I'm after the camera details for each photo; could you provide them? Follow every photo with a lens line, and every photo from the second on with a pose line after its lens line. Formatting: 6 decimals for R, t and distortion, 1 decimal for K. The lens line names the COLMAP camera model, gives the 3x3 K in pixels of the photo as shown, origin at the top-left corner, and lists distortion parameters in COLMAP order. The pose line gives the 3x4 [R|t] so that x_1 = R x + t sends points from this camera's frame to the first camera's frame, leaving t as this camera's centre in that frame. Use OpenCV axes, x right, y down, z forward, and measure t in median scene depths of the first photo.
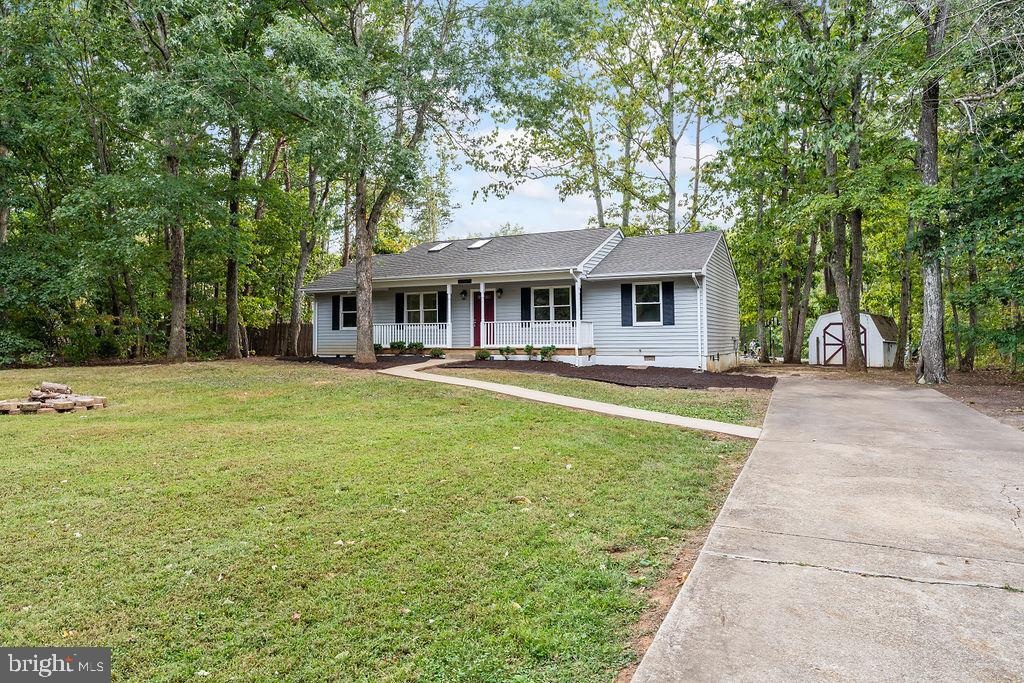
lens RADIAL K [[710.7, 0, 510.4], [0, 710.7, 309.5], [0, 0, 1]] dist [0.001147, -0.000256]
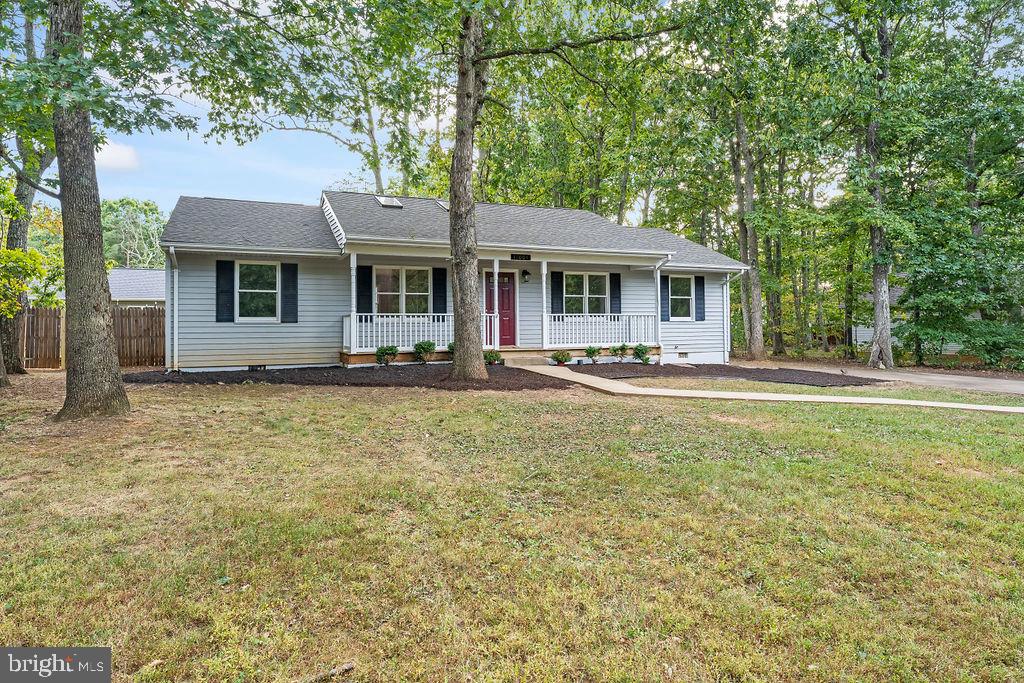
lens RADIAL K [[630.7, 0, 508.7], [0, 630.7, 326.8], [0, 0, 1]] dist [-0.000216, 0.000025]
pose [[0.645219, 0.002771, 0.763993, -0.553740], [-0.029482, 0.999339, 0.021274, 0.017755], [-0.763429, -0.036251, 0.644874, 0.587042]]
